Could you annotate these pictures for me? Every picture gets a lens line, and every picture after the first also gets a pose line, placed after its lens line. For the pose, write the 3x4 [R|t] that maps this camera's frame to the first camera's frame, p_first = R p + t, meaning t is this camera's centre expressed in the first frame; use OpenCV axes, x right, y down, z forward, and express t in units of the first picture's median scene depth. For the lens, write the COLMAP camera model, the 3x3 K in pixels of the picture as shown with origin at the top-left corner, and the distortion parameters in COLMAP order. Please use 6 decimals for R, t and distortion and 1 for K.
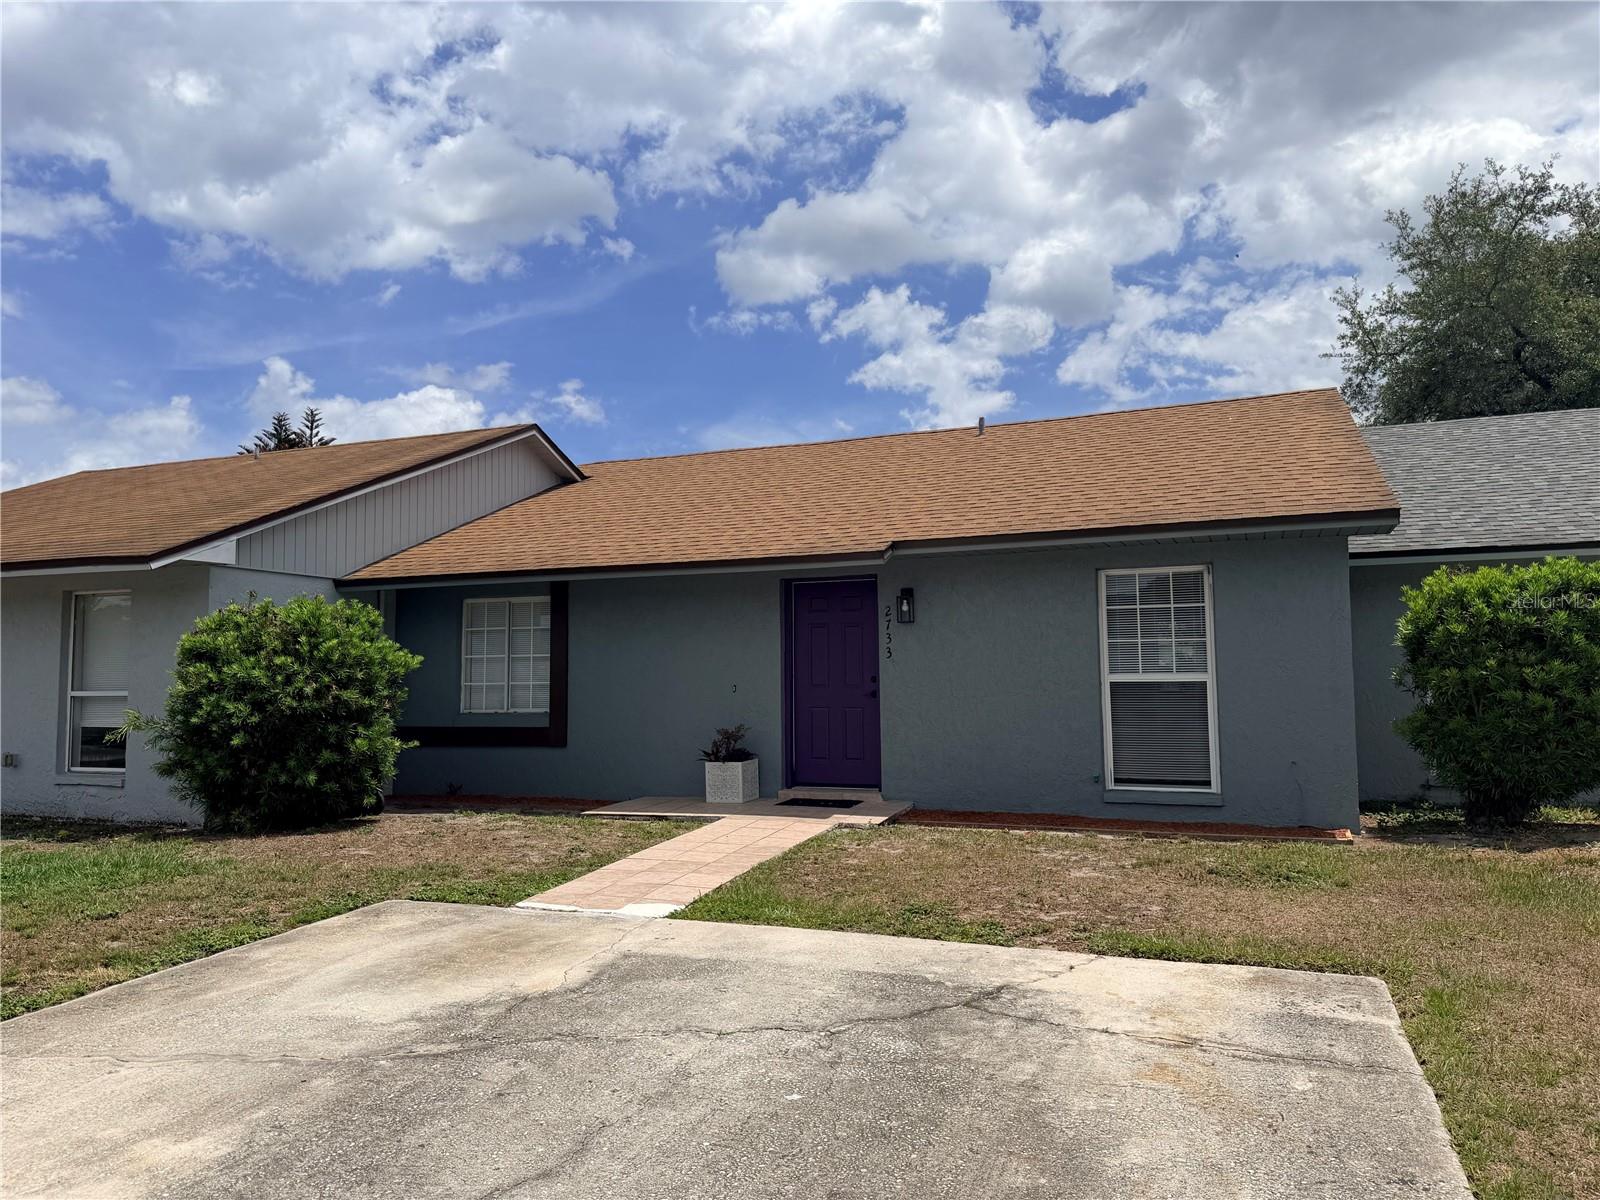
lens RADIAL K [[1116.9, 0, 795.3], [0, 1116.9, 603.5], [0, 0, 1]] dist [0.020400, -0.027992]
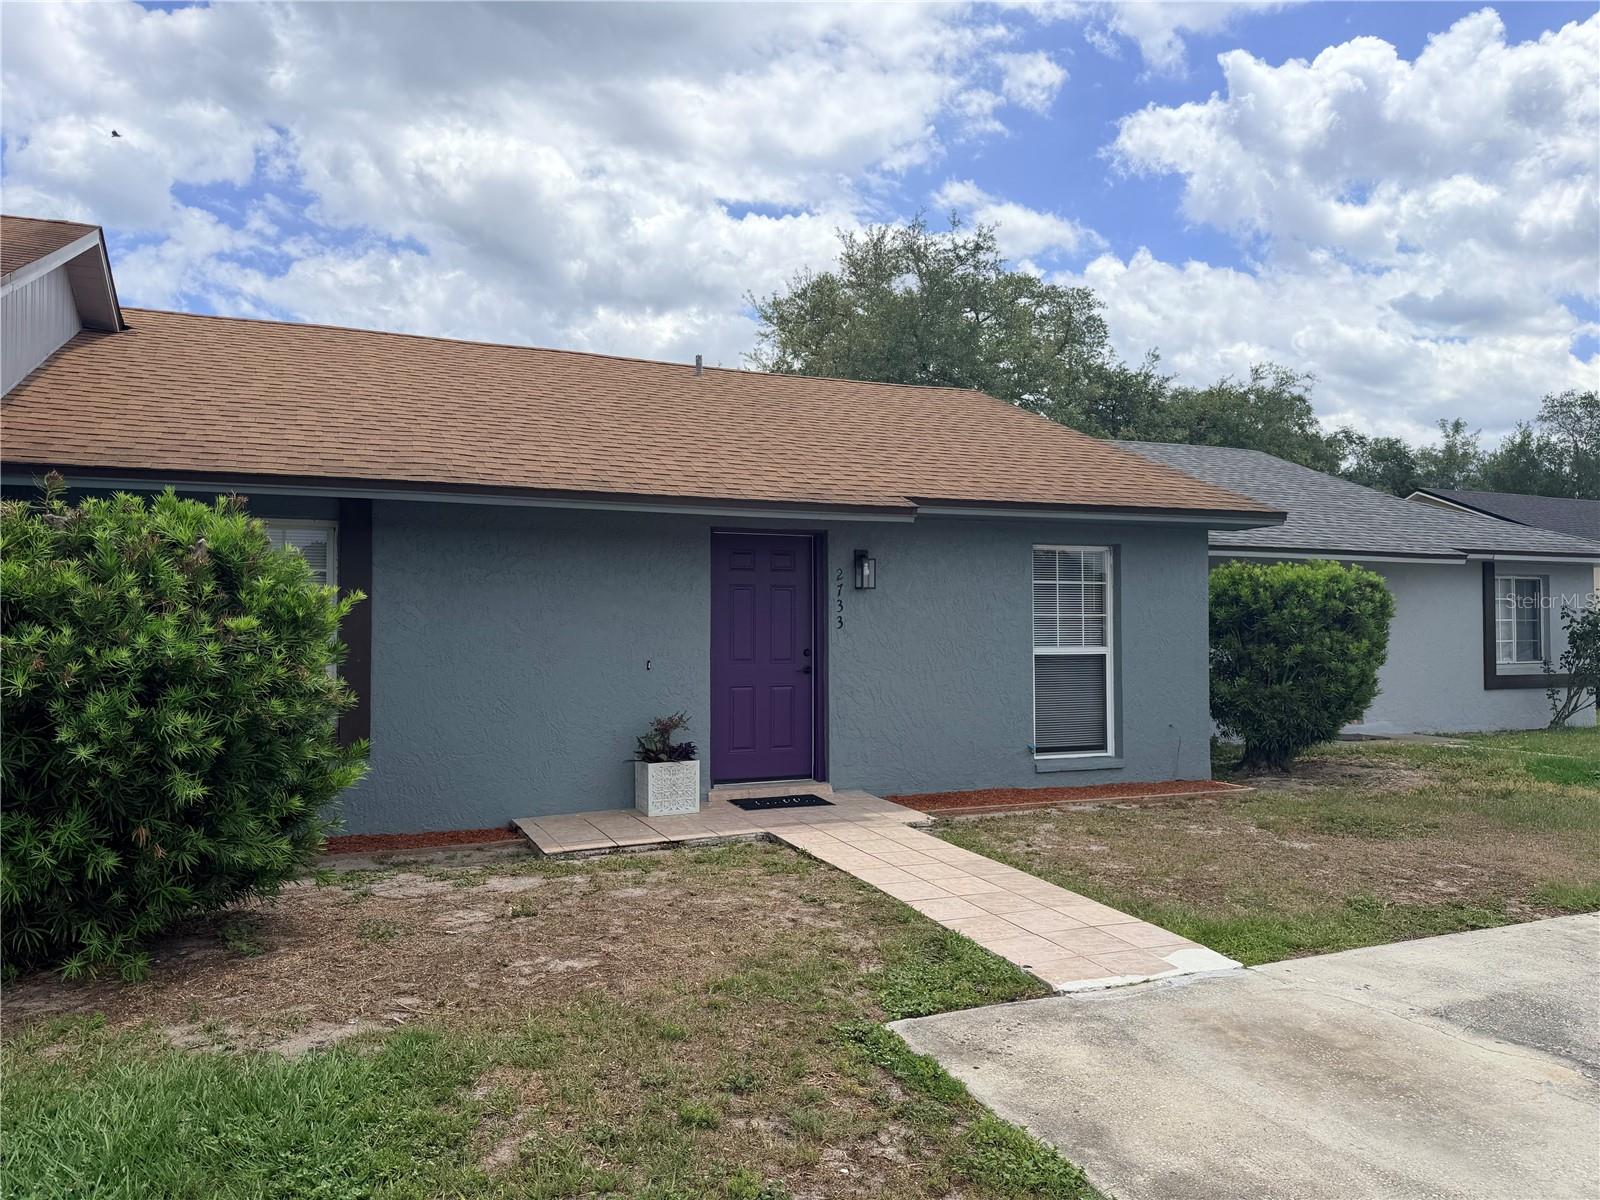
lens RADIAL K [[1116.9, 0, 795.5], [0, 1116.9, 599.0], [0, 0, 1]] dist [0.020400, -0.027992]
pose [[0.707877, 0.026959, 0.705821, -0.553232], [-0.052043, 0.998546, 0.014055, 0.015424], [-0.704416, -0.046682, 0.708251, 0.407446]]
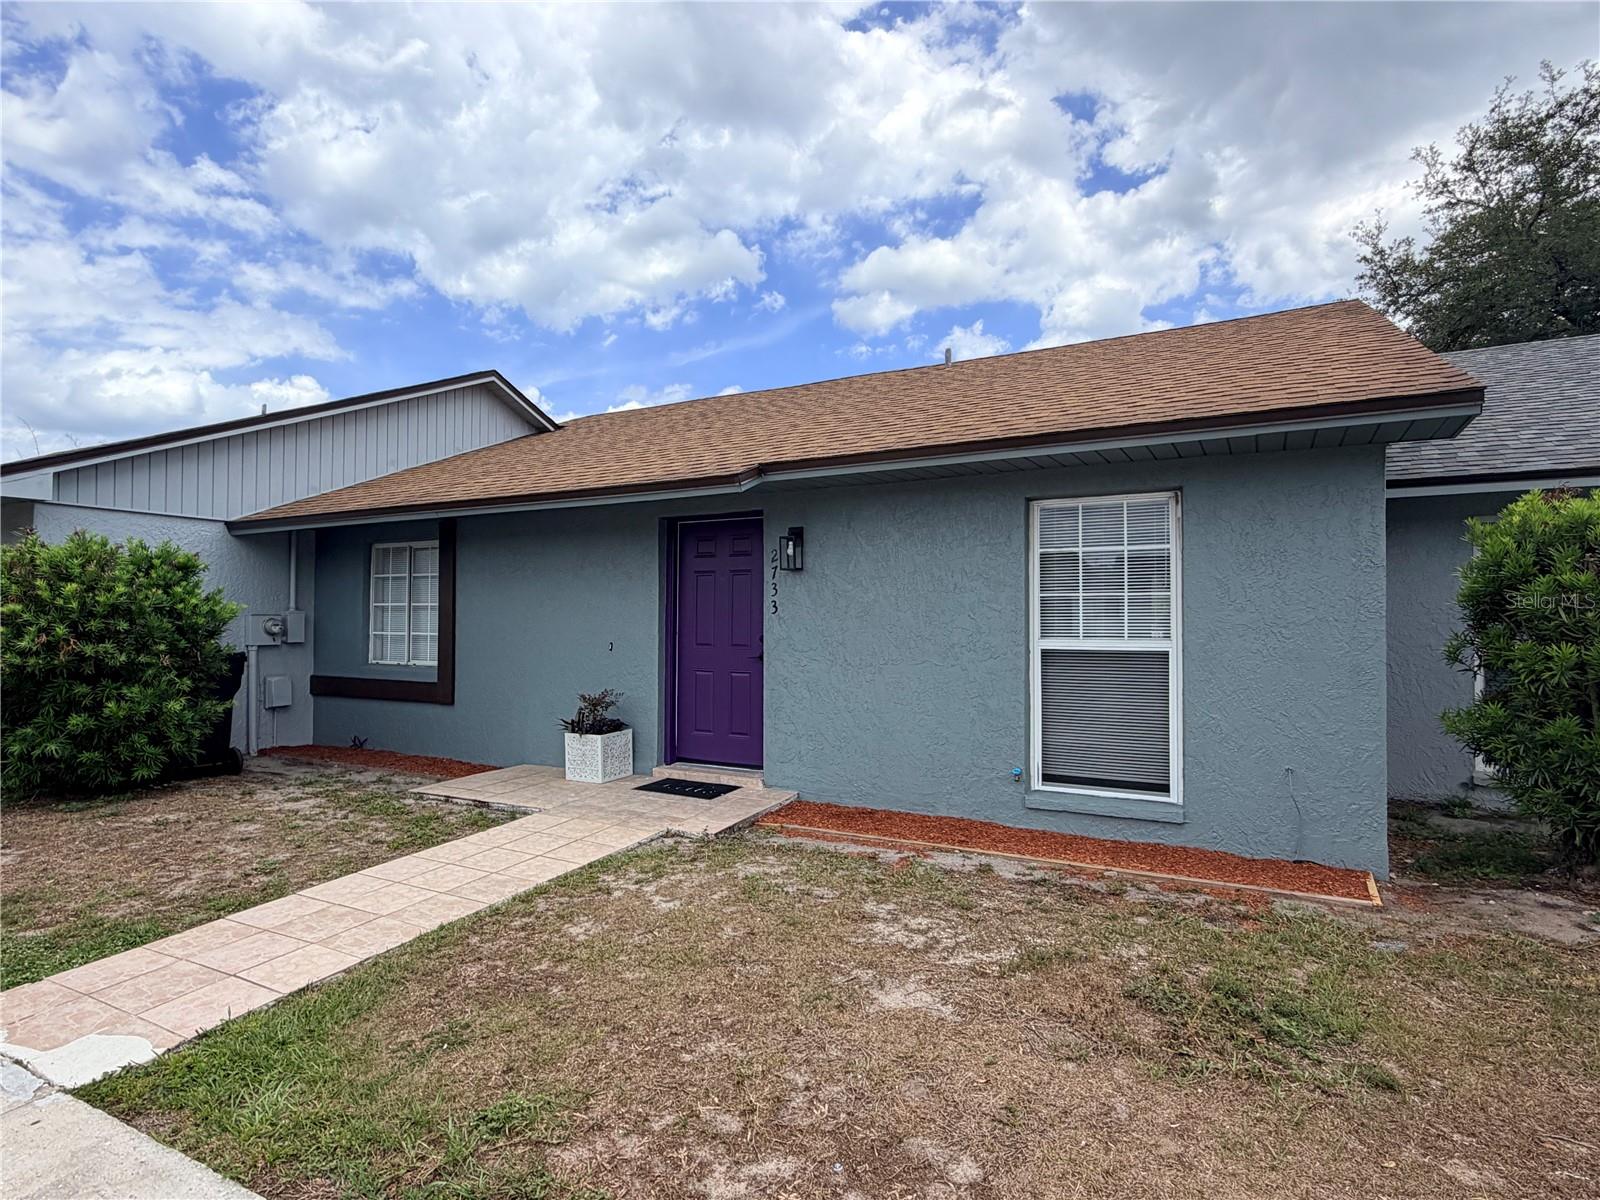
lens RADIAL K [[847.9, 0, 806.3], [0, 847.9, 606.4], [0, 0, 1]] dist [-0.000818, 0.000844]
pose [[0.994585, 0.012074, -0.103219, 0.170318], [-0.007428, 0.998947, 0.045283, 0.015291], [0.103657, -0.044271, 0.993627, 0.386696]]
